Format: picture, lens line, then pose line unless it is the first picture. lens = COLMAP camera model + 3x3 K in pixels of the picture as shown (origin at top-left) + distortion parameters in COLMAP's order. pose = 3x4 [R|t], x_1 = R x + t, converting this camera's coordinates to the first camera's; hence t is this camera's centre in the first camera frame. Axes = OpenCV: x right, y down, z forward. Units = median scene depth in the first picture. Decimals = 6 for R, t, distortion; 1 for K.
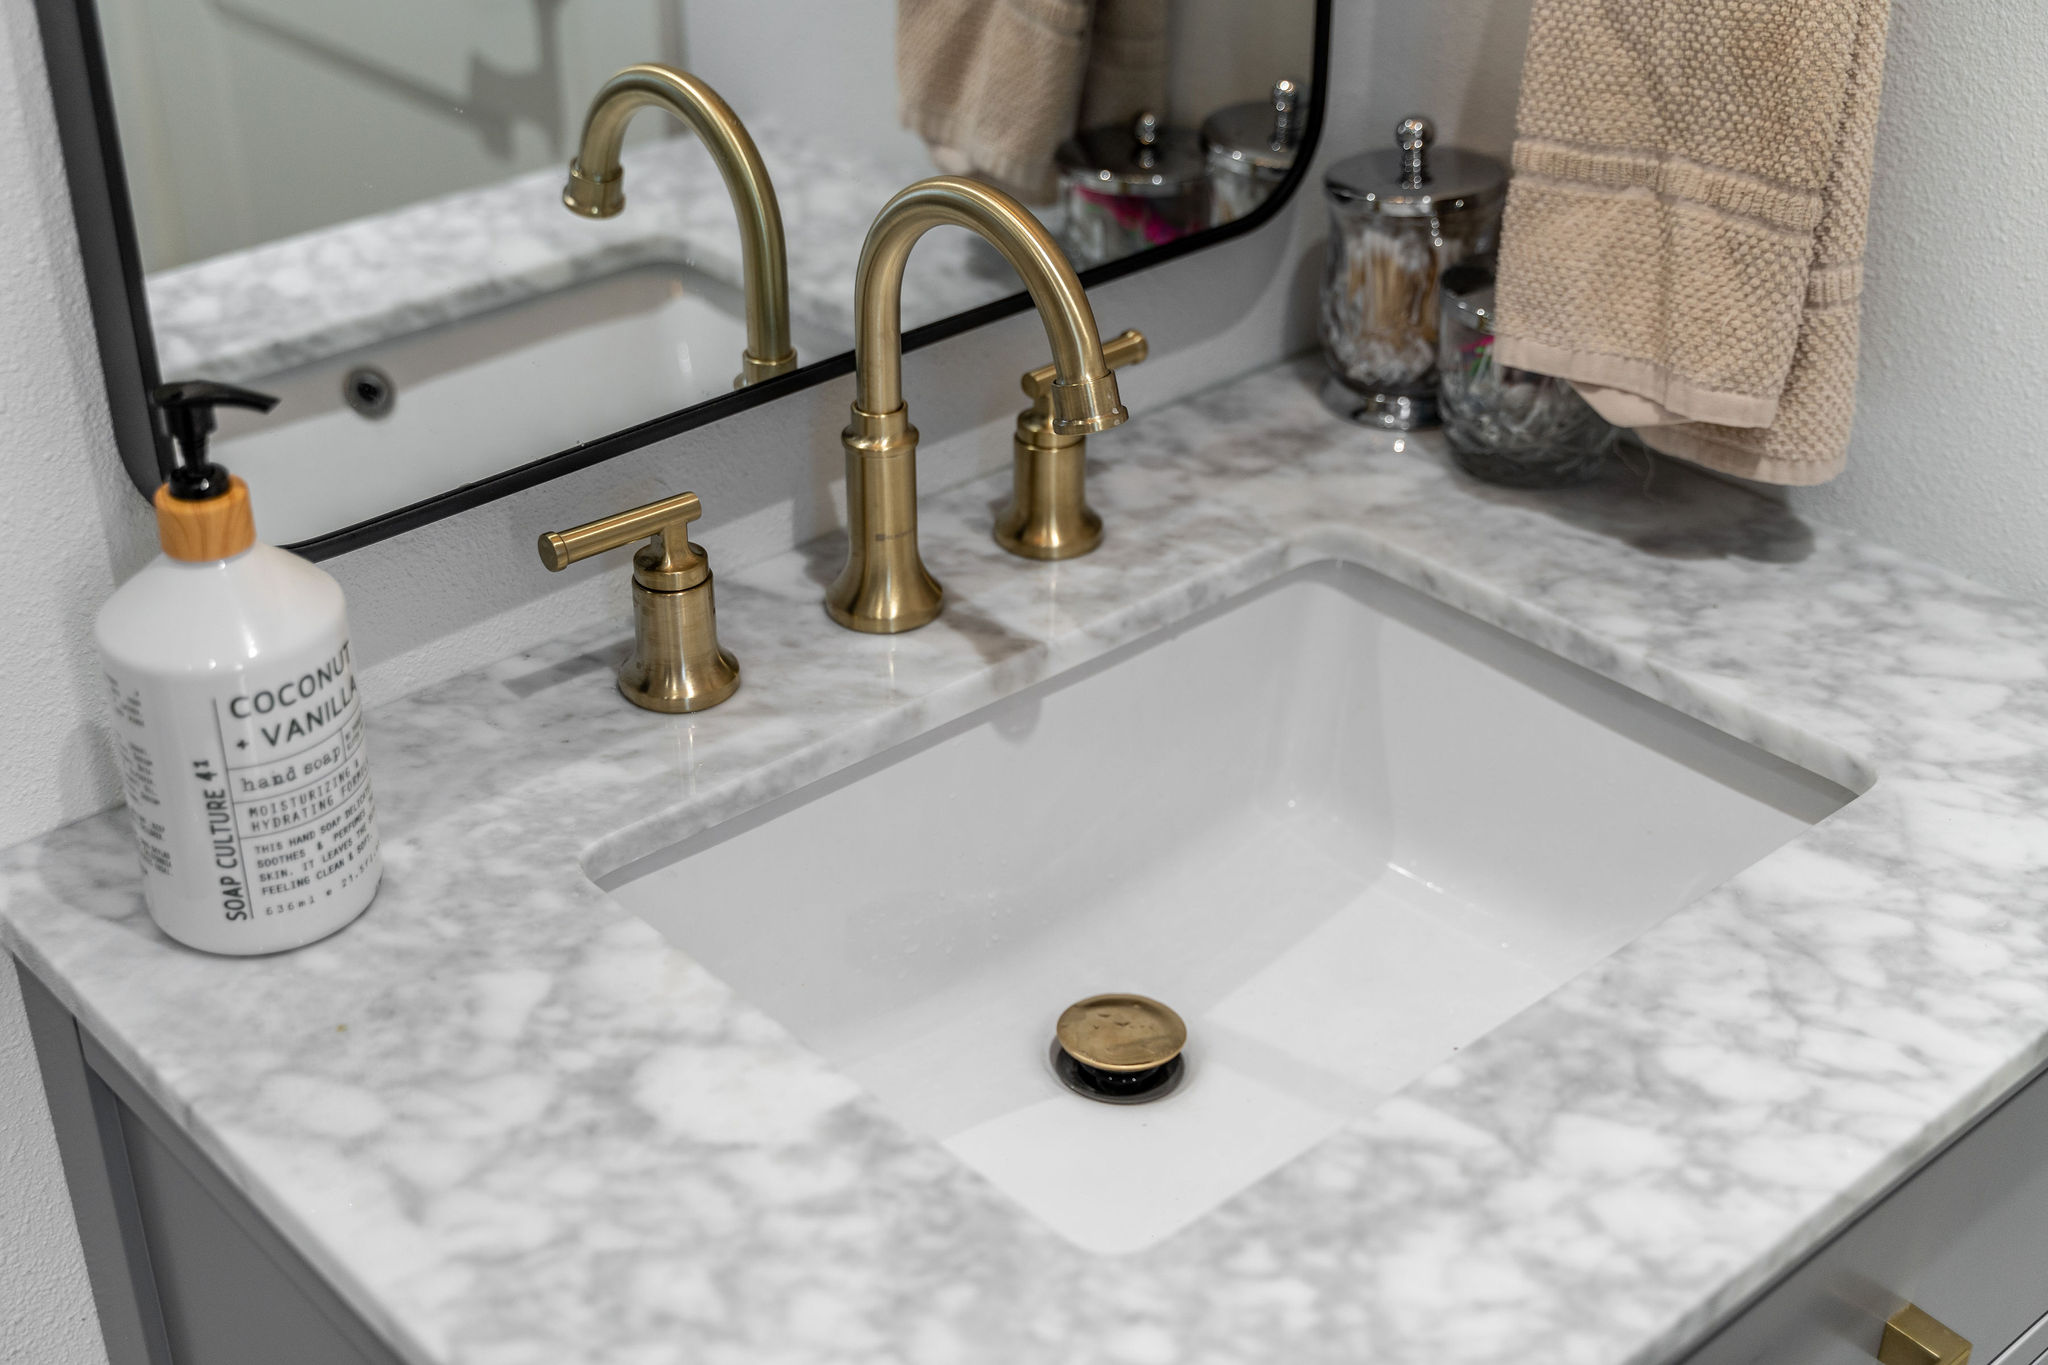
lens RADIAL K [[2680.0, 0, 1012.7], [0, 2680.0, 683.4], [0, 0, 1]] dist [0.023844, 0.000000]
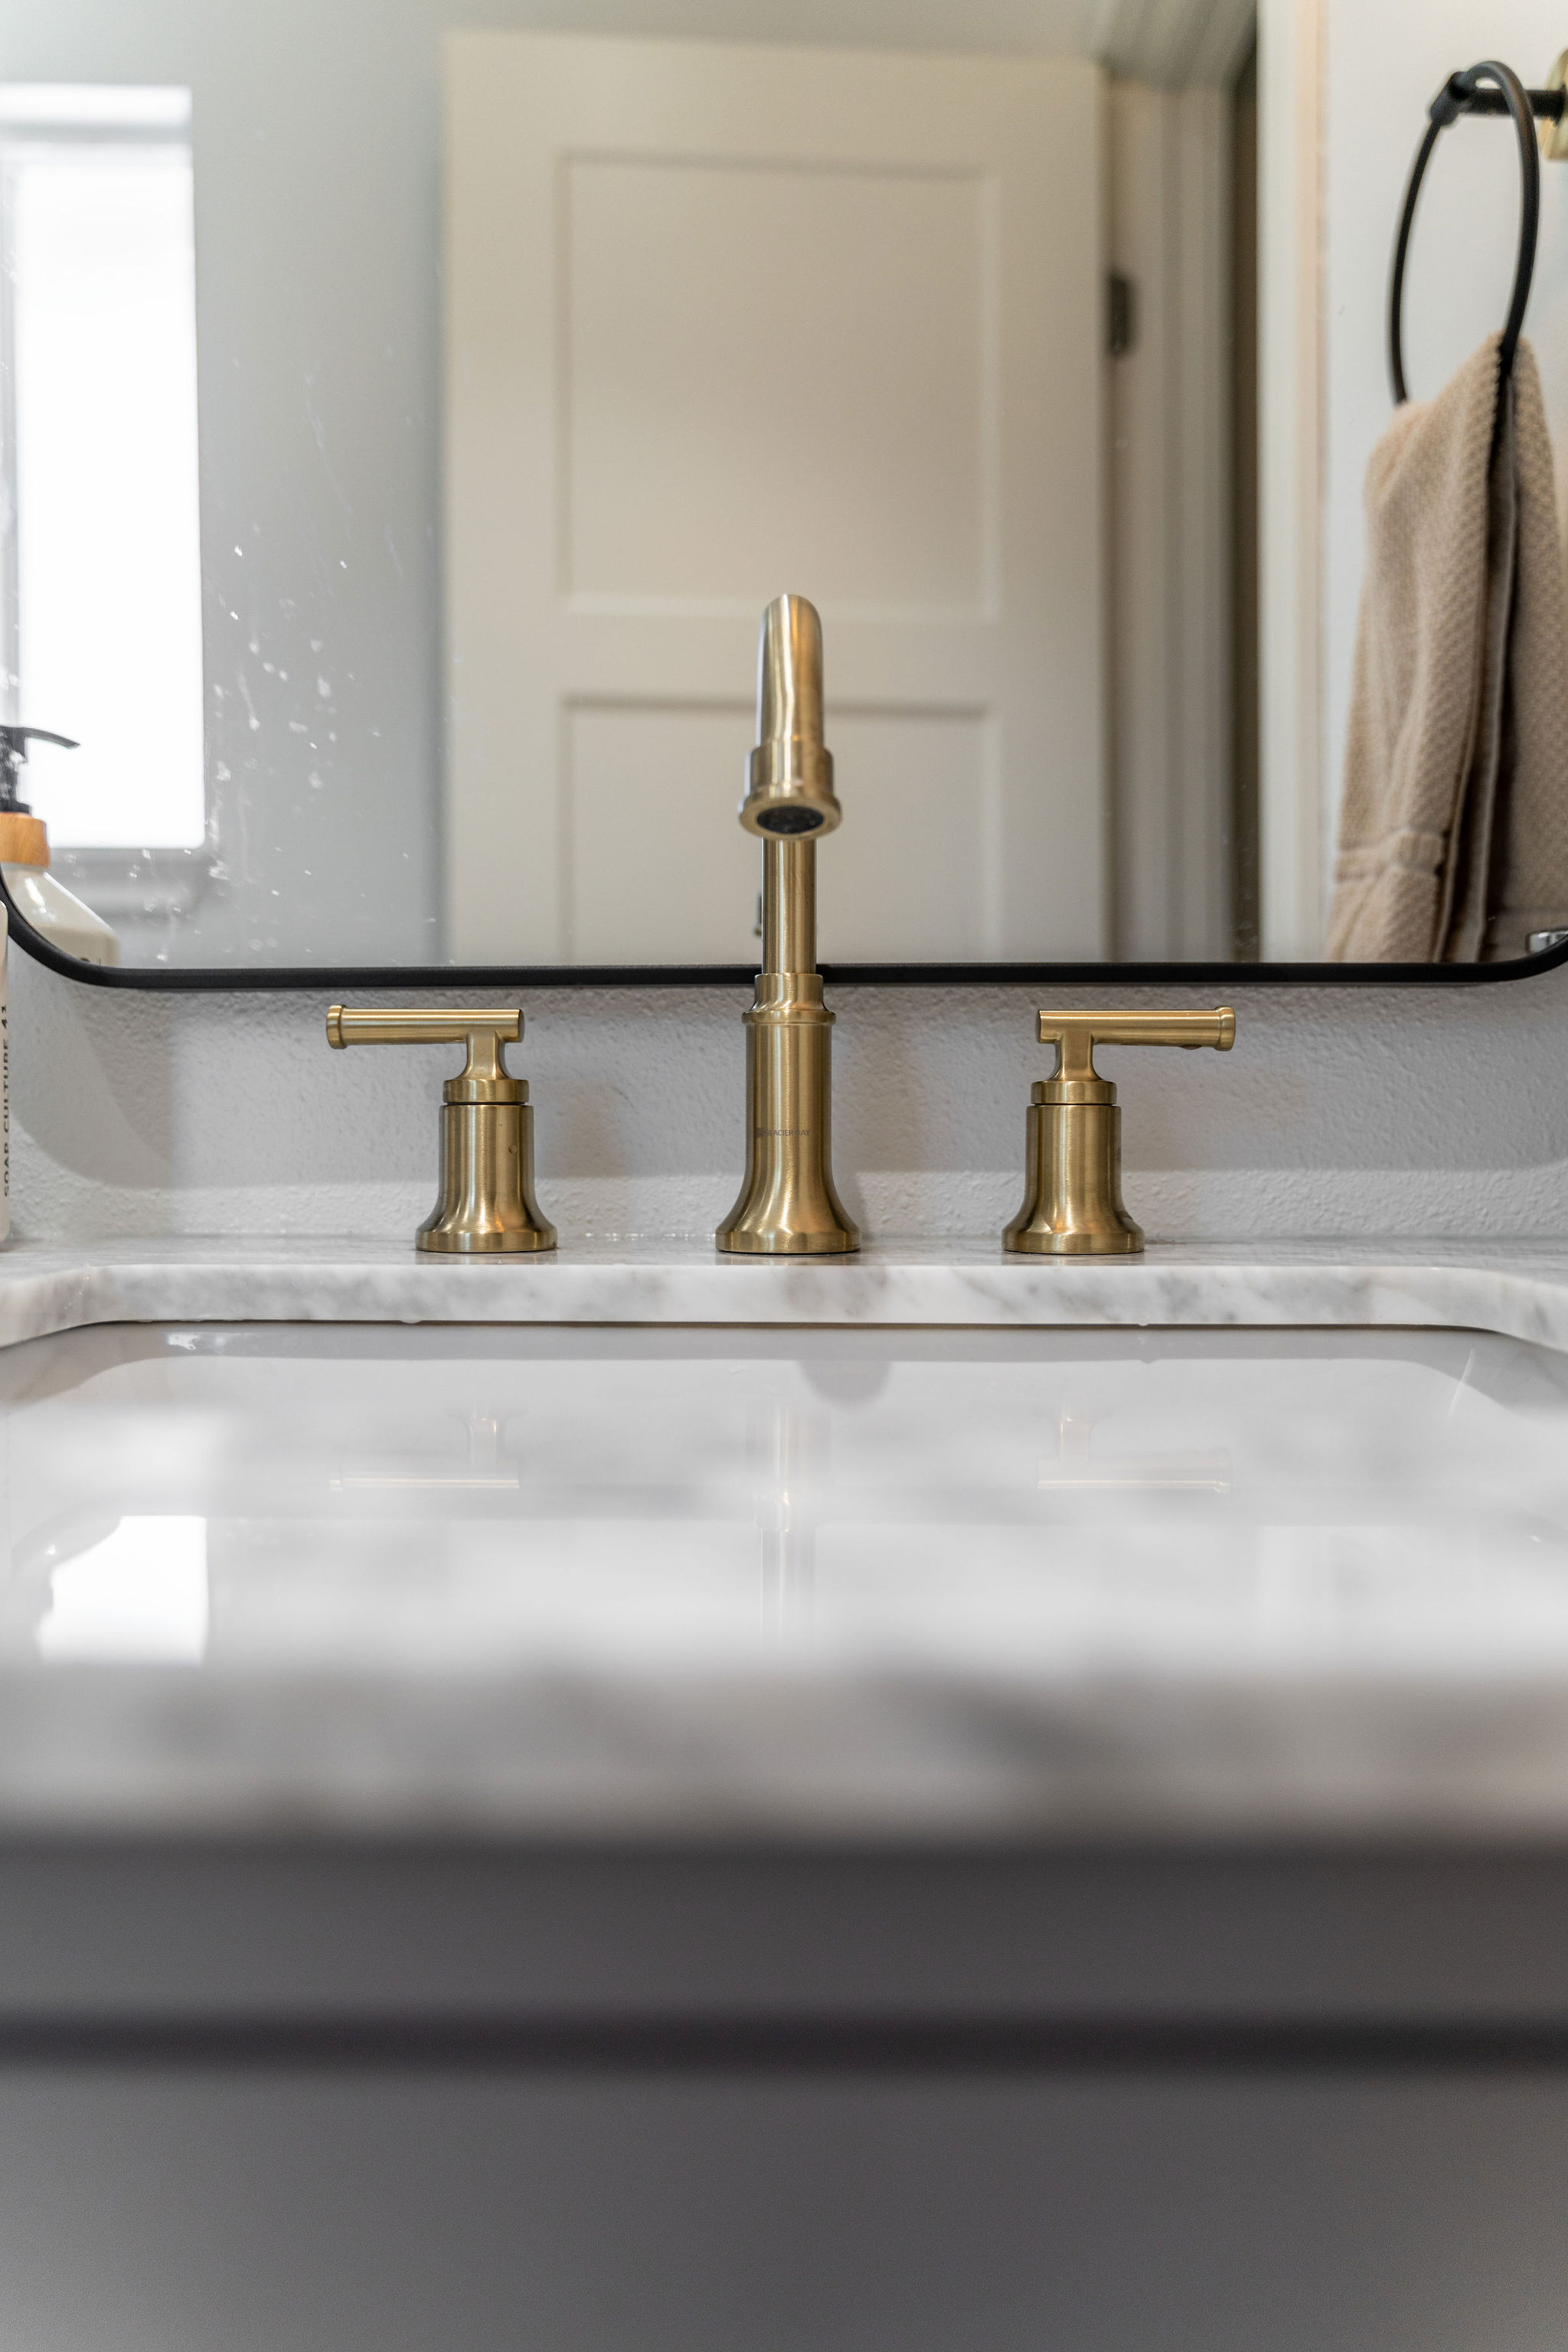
lens RADIAL K [[1886.9, 0, 780.6], [0, 1886.9, 1176.4], [0, 0, 1]] dist [-0.010388, 0.006811]
pose [[0.740758, 0.018062, -0.671529, 0.359028], [-0.334158, 0.877099, -0.345016, 0.161050], [0.582766, 0.479970, 0.655754, 0.673866]]
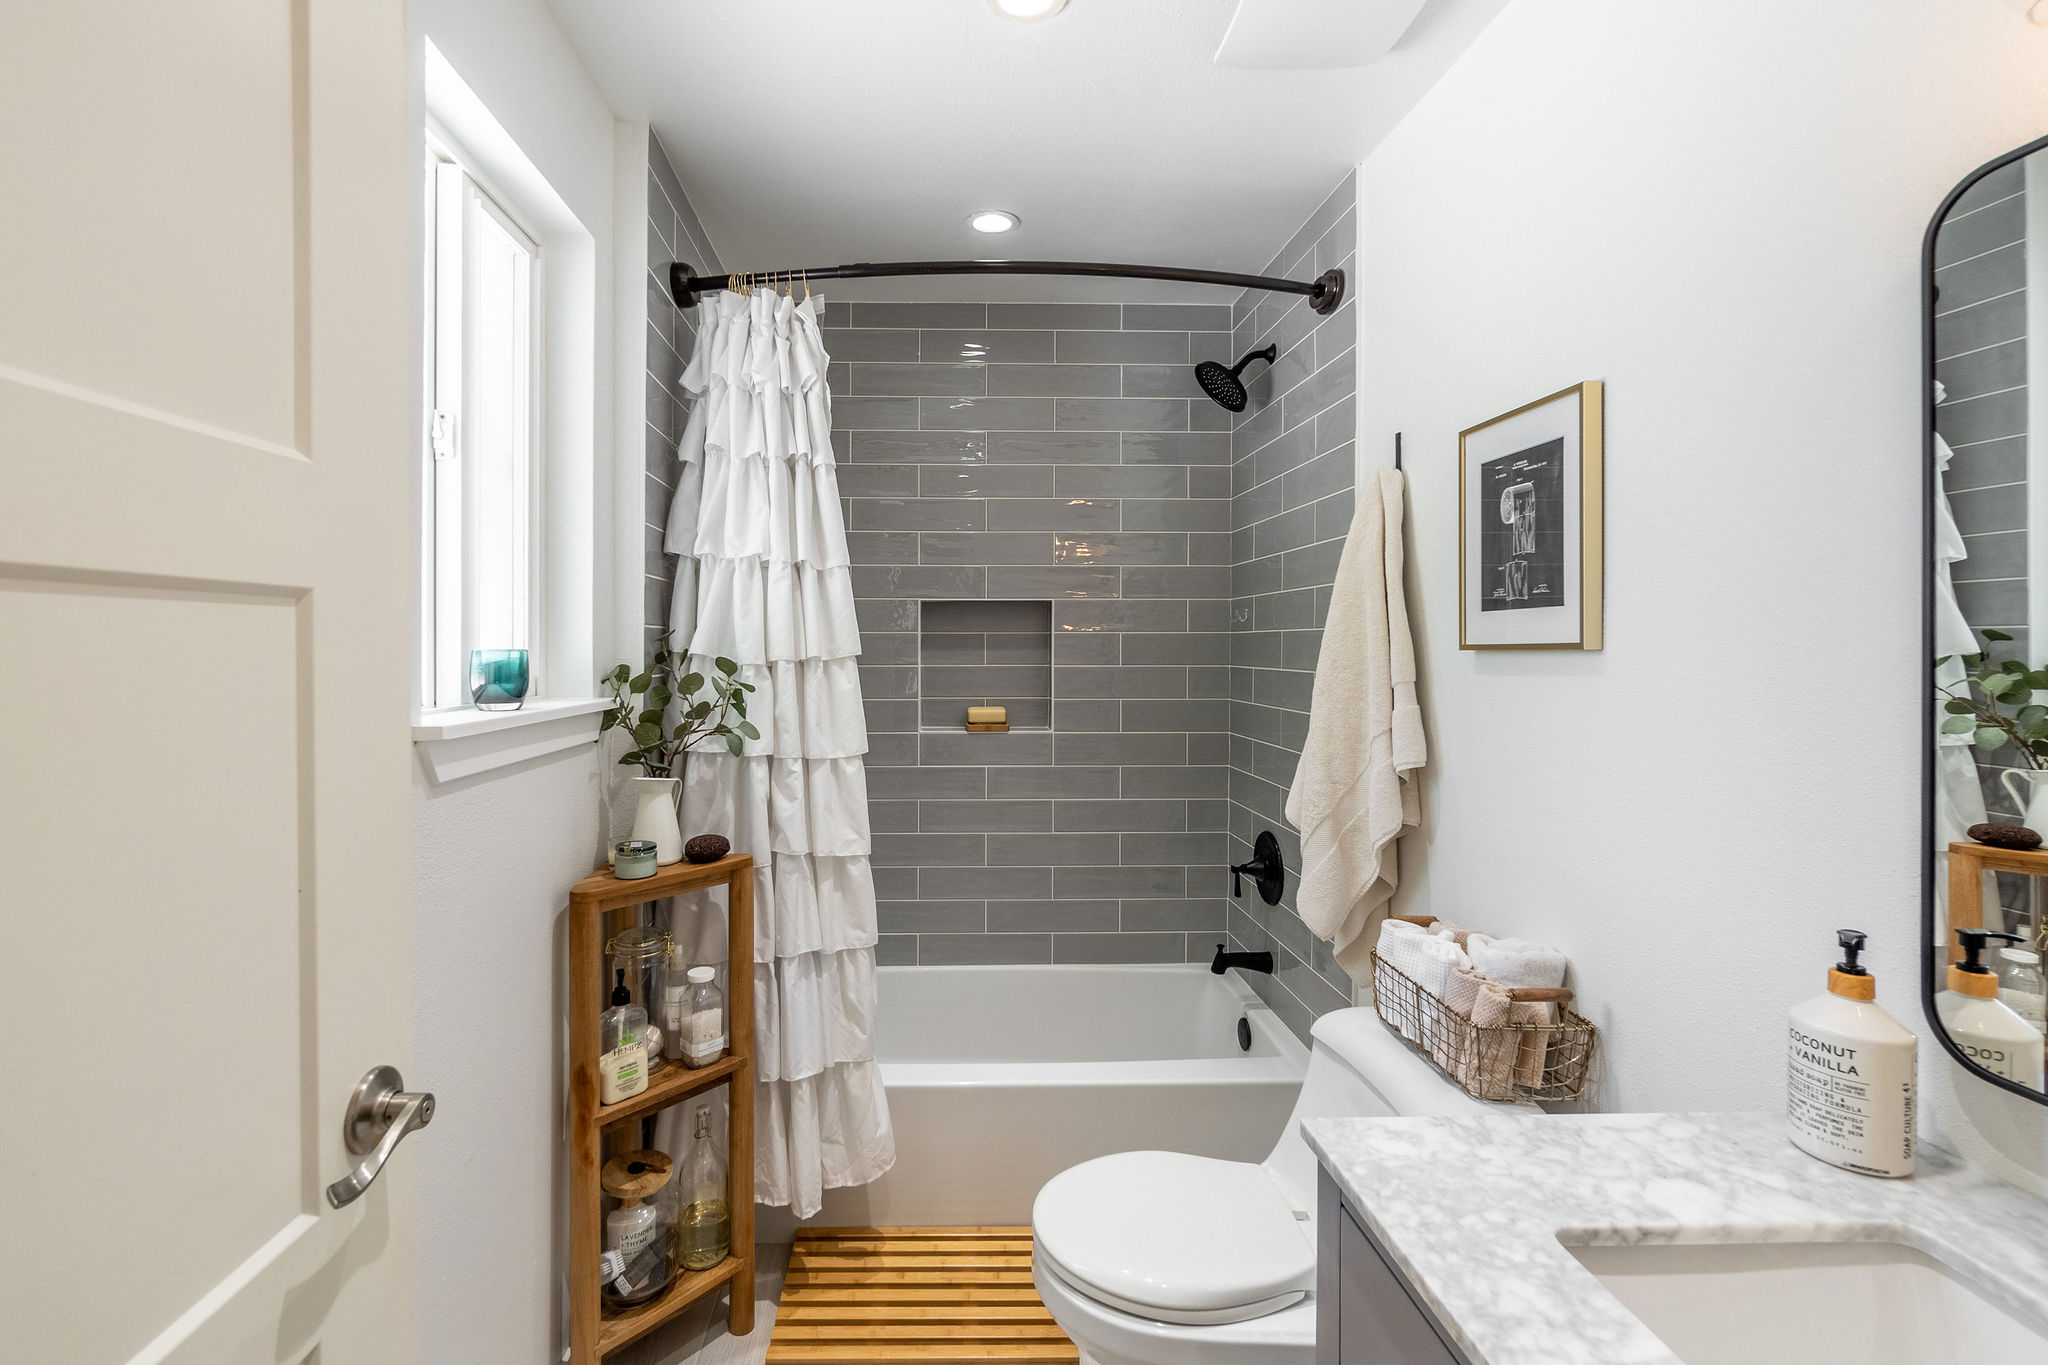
lens RADIAL K [[903.3, 0, 967.5], [0, 903.3, 659.7], [0, 0, 1]] dist [-0.001008, -0.000522]
pose [[-0.641924, 0.006480, -0.766741, 0.802951], [-0.386462, 0.860930, 0.330827, -0.249875], [0.662254, 0.508682, -0.550147, 0.624308]]
